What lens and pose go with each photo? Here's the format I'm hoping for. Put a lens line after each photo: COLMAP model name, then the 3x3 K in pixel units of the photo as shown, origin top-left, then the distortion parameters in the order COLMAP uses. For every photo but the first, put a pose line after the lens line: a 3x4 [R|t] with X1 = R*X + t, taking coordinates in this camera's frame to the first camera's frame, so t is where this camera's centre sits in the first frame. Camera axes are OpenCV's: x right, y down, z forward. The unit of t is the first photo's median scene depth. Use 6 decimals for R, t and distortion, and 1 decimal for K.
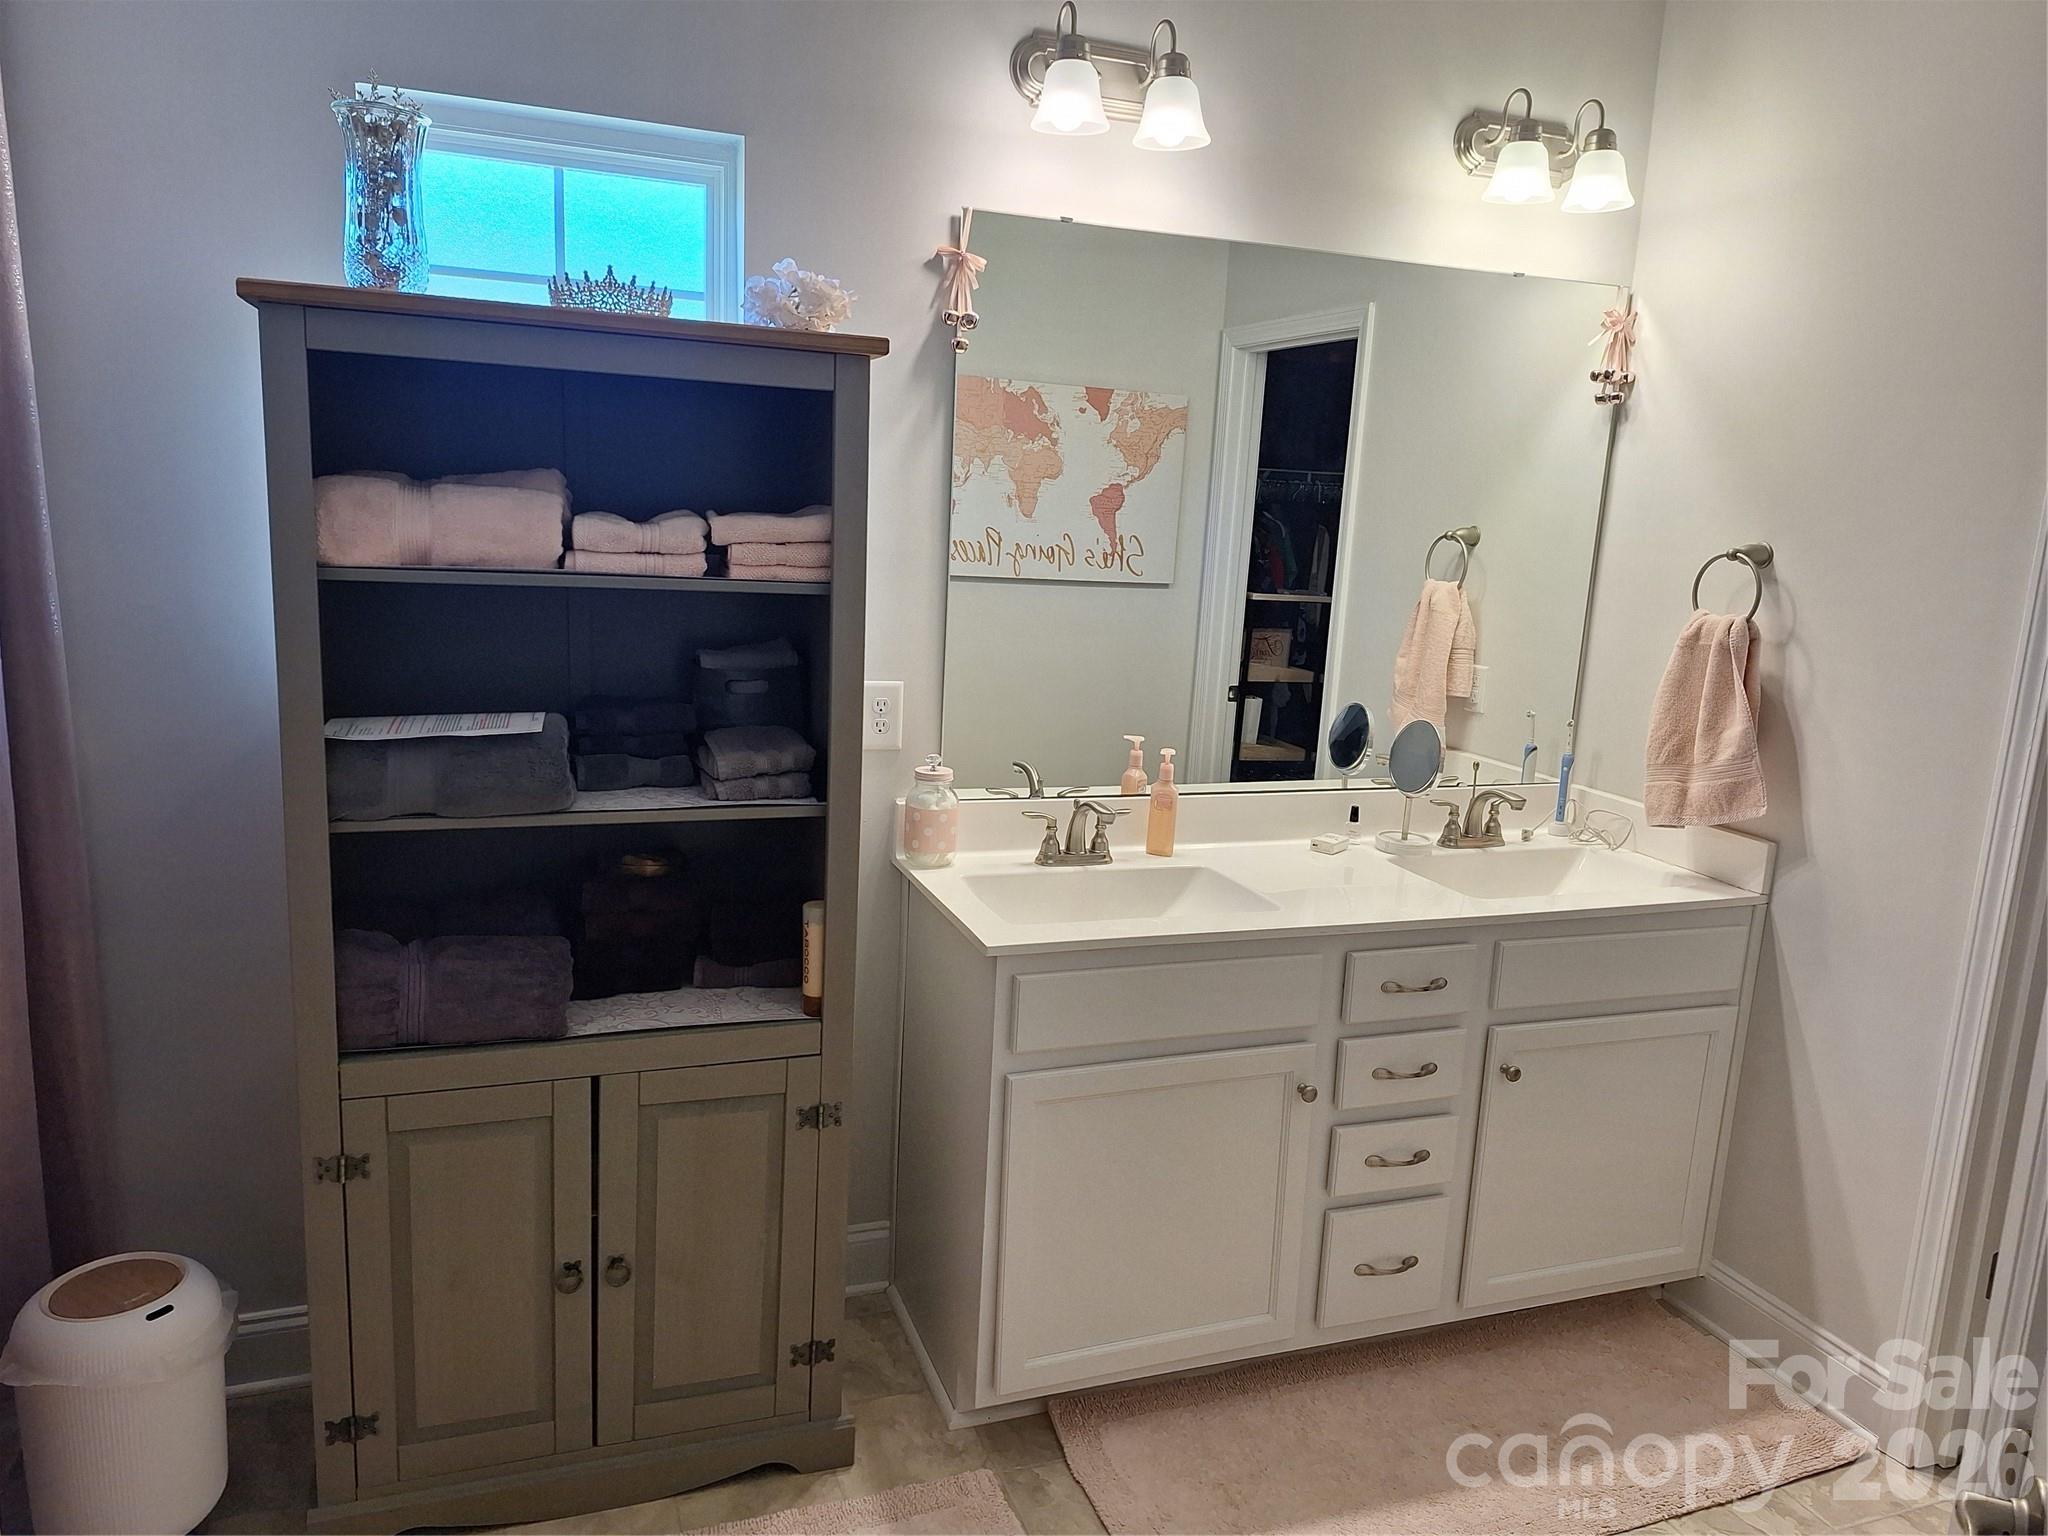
lens RADIAL K [[1414.7, 0, 1028.7], [0, 1414.7, 754.4], [0, 0, 1]] dist [0.062704, -0.062535]
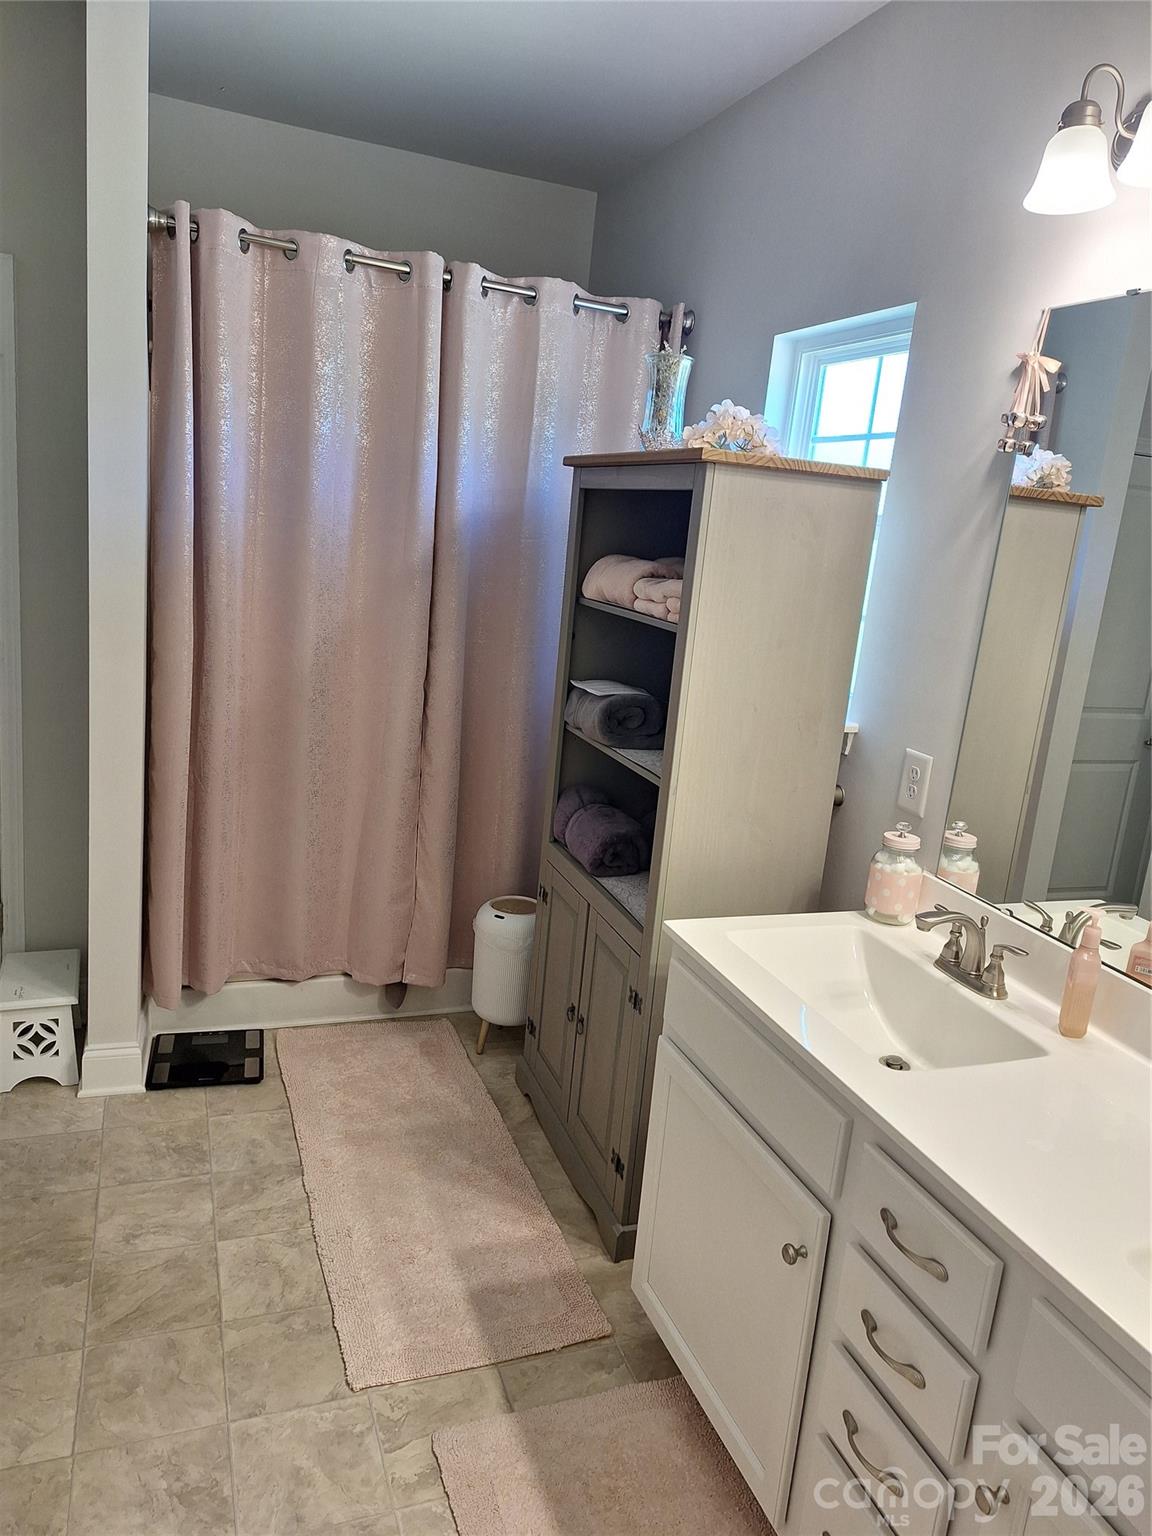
lens RADIAL K [[1061.0, 0, 579.5], [0, 1061.0, 774.9], [0, 0, 1]] dist [0.062704, -0.062535]
pose [[0.008522, 0.184668, -0.982764, 0.726686], [-0.277541, 0.944623, 0.175095, -0.109996], [0.960676, 0.271265, 0.059303, 0.695519]]
